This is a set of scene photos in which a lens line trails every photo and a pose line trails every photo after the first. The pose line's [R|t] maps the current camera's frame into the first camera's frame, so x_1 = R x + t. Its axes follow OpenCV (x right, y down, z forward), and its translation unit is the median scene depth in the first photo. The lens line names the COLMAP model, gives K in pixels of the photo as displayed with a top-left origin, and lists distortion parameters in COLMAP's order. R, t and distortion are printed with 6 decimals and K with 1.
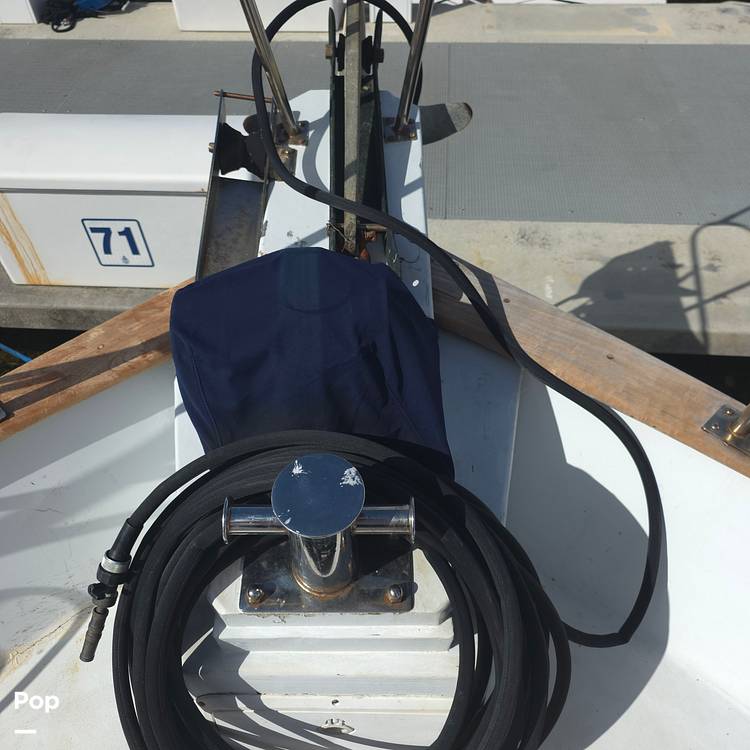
lens RADIAL K [[717.7, 0, 366.1], [0, 717.7, 356.0], [0, 0, 1]] dist [0.044194, -0.034366]
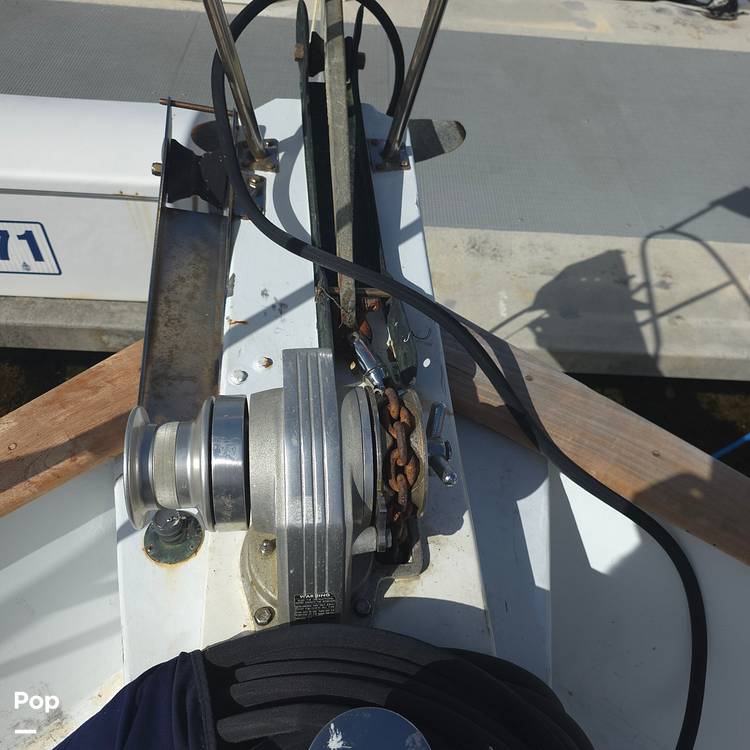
lens RADIAL K [[717.7, 0, 366.1], [0, 717.7, 356.0], [0, 0, 1]] dist [0.044194, -0.034366]
pose [[0.991432, 0.004123, 0.130562, -0.084583], [-0.008775, 0.999346, 0.035075, -0.111266], [-0.130332, -0.035920, 0.990820, 0.175224]]
